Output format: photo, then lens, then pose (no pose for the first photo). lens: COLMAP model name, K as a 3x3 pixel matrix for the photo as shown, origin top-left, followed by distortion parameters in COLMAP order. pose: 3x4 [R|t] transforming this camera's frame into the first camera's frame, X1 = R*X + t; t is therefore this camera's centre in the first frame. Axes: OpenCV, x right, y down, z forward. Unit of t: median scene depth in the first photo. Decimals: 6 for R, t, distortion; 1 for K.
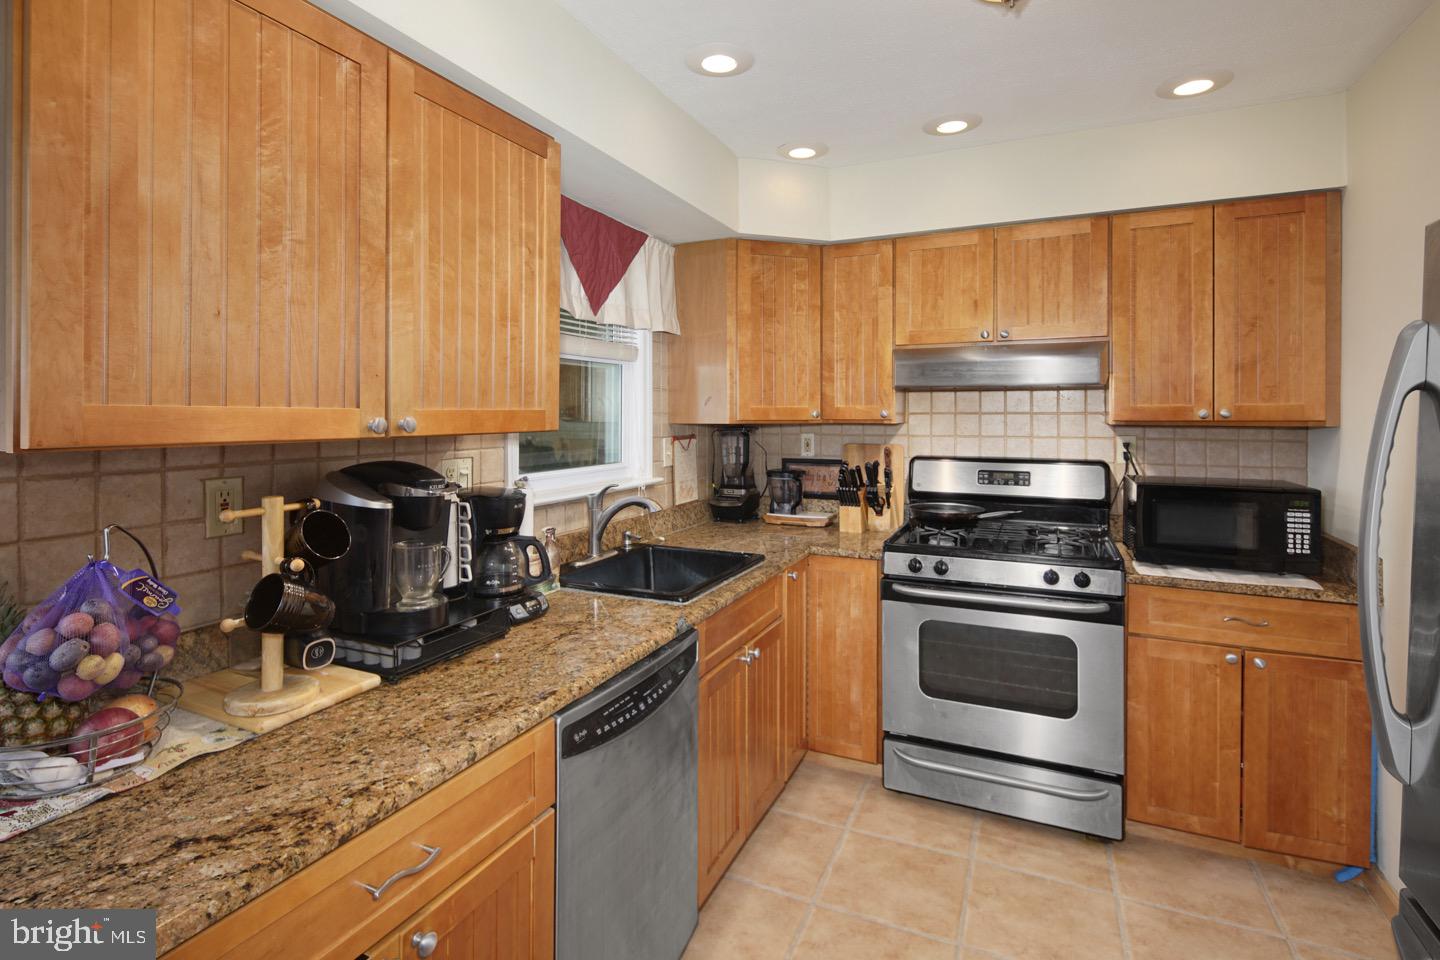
lens RADIAL K [[708.9, 0, 702.7], [0, 708.9, 410.9], [0, 0, 1]] dist [0.001466, -0.001032]
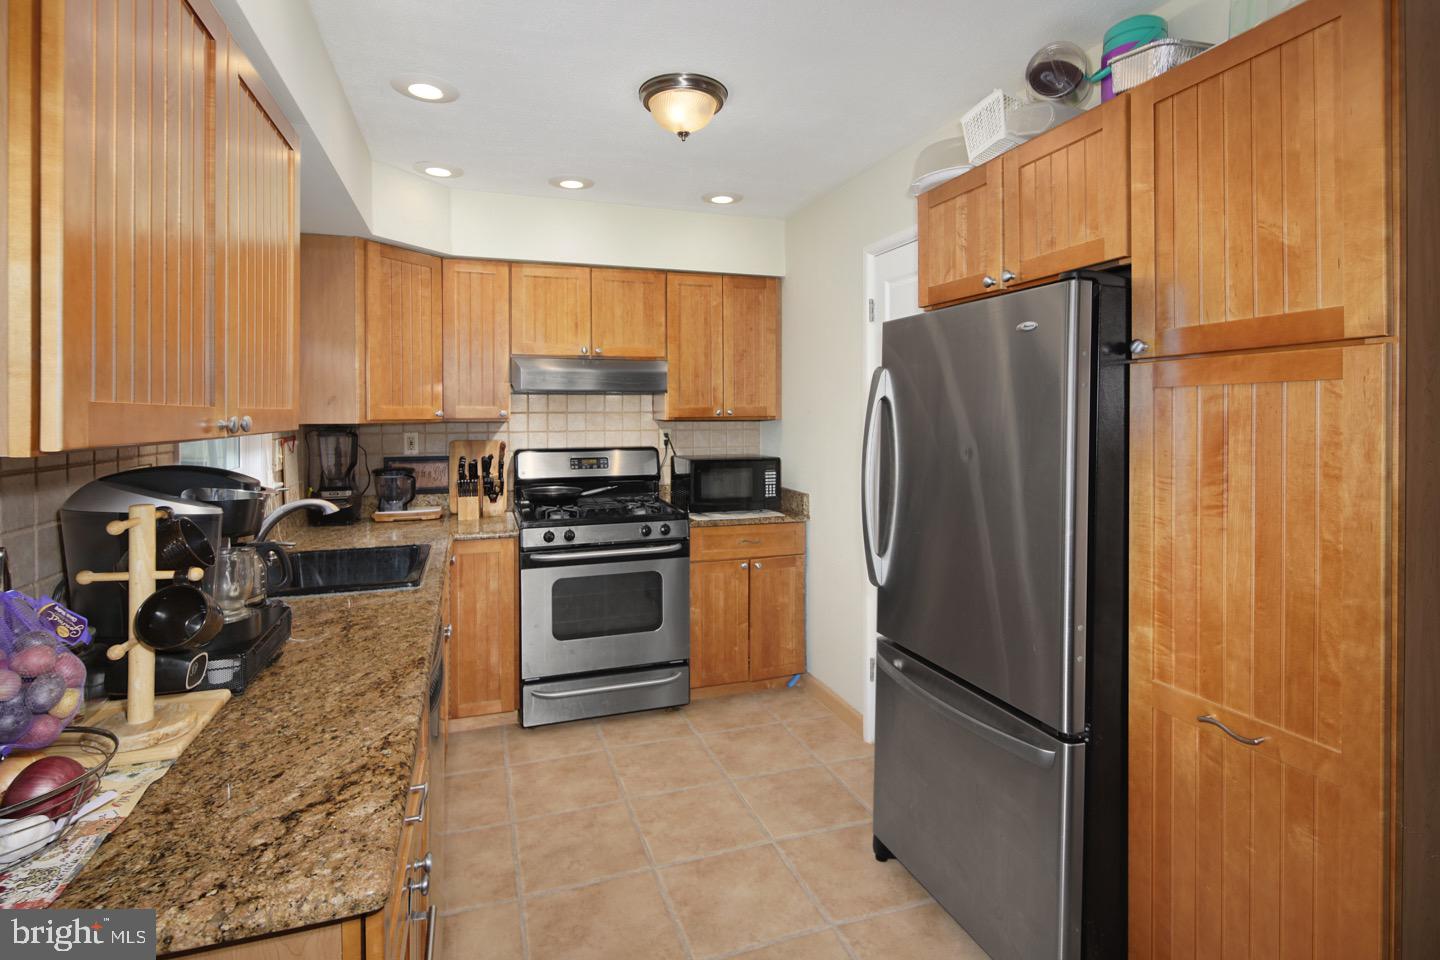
lens RADIAL K [[708.9, 0, 702.7], [0, 708.9, 410.9], [0, 0, 1]] dist [0.001466, -0.001032]
pose [[0.719184, -0.000325, 0.694820, -0.380906], [0.001415, 0.999999, -0.000997, 0.002717], [-0.694818, 0.001700, 0.719183, -0.069433]]
